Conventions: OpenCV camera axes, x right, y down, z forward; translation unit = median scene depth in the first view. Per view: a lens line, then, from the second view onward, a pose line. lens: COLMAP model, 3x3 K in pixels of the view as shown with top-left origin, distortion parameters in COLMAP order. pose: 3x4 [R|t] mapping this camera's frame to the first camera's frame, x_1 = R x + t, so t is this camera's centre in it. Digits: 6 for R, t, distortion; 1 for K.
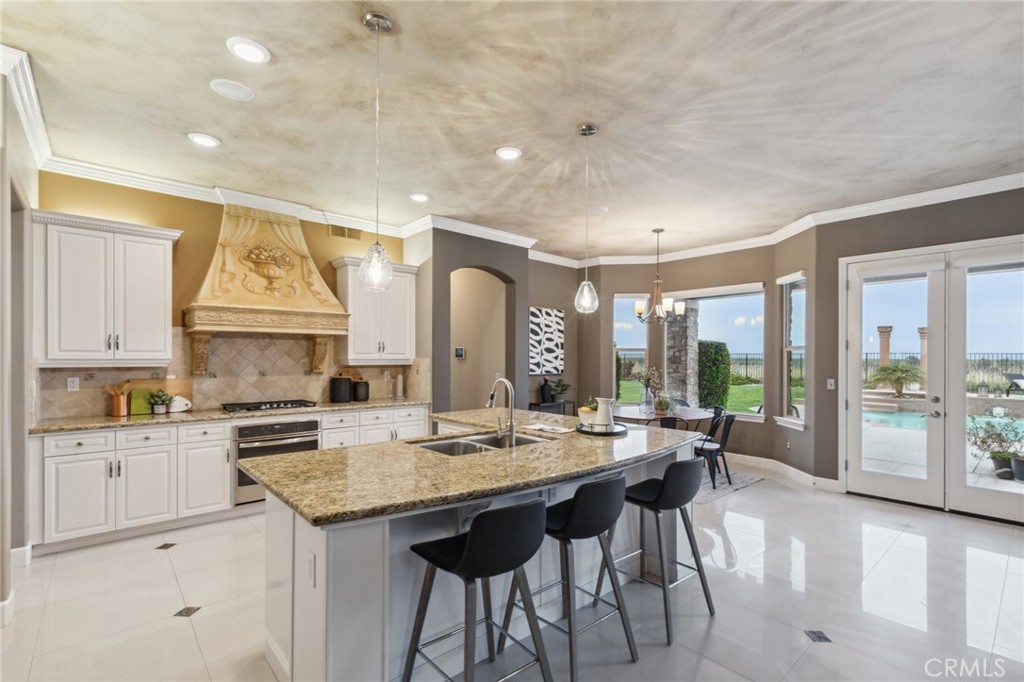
lens RADIAL K [[464.1, 0, 508.3], [0, 464.1, 356.6], [0, 0, 1]] dist [0.001864, 0.000305]
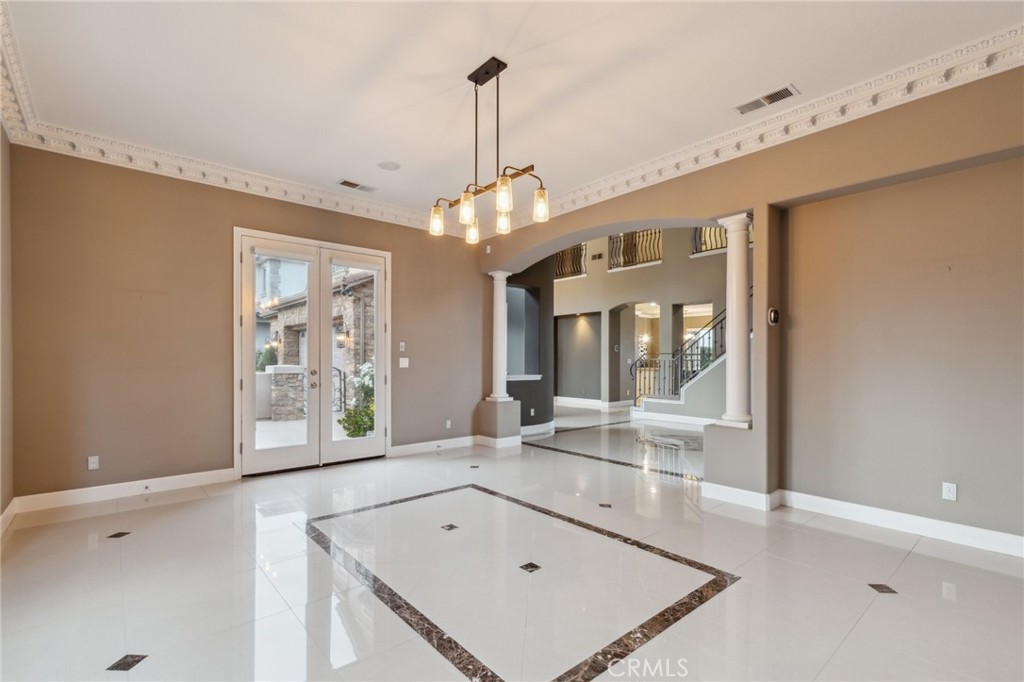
lens RADIAL K [[464.1, 0, 508.3], [0, 464.1, 356.6], [0, 0, 1]] dist [0.001864, 0.000305]
pose [[0.023181, -0.009499, 0.999686, -0.201618], [-0.008738, 0.999915, 0.009704, 0.032142], [-0.999693, -0.008961, 0.023096, 0.438023]]
